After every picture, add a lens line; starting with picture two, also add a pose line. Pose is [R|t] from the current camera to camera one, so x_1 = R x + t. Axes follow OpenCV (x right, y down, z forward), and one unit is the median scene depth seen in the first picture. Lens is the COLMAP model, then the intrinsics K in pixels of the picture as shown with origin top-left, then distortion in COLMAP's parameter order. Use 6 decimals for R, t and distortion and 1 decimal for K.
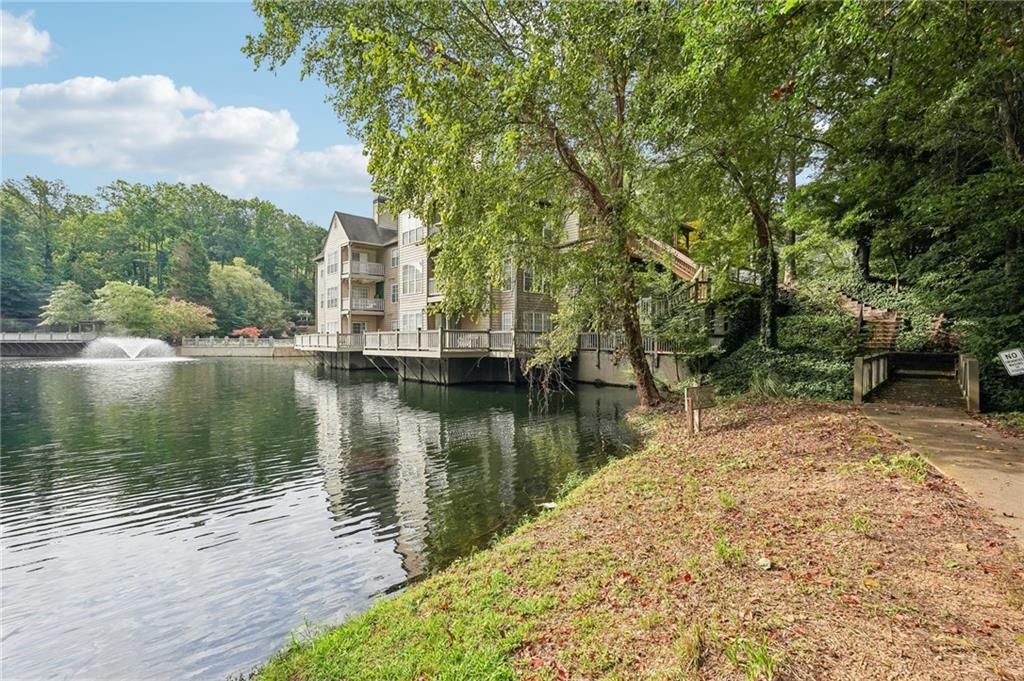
lens RADIAL K [[455.5, 0, 511.9], [0, 455.5, 342.9], [0, 0, 1]] dist [-0.015317, 0.012056]
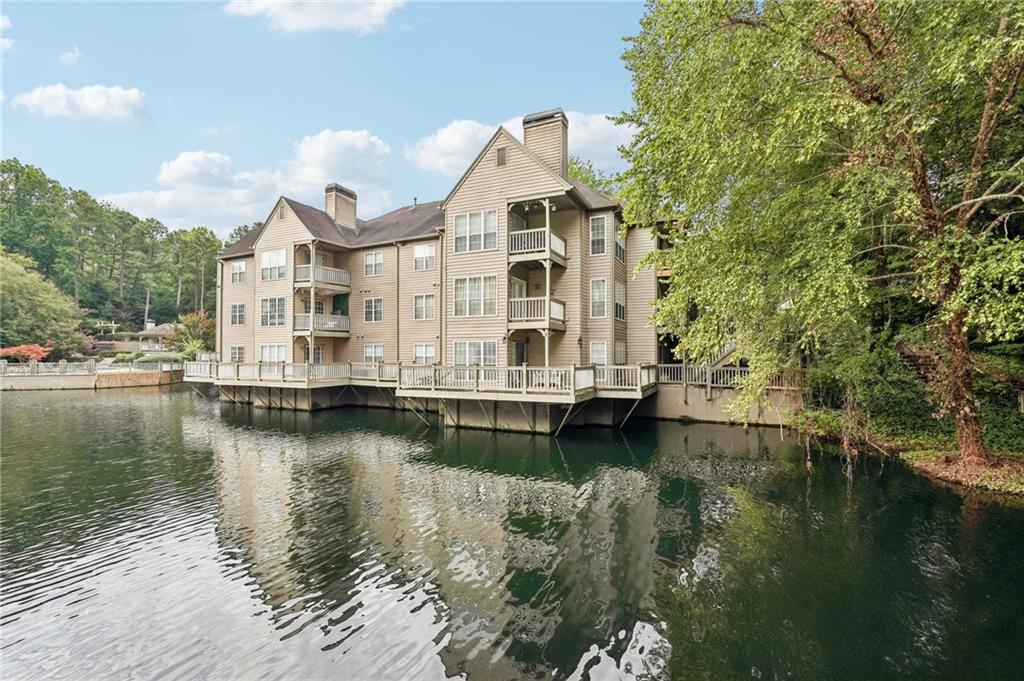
lens RADIAL K [[455.5, 0, 511.9], [0, 455.5, 342.9], [0, 0, 1]] dist [-0.015317, 0.012056]
pose [[0.928903, 0.005093, 0.370288, -0.308334], [0.005394, 0.999613, -0.027278, -0.028485], [-0.370284, 0.027336, 0.928516, 0.178196]]
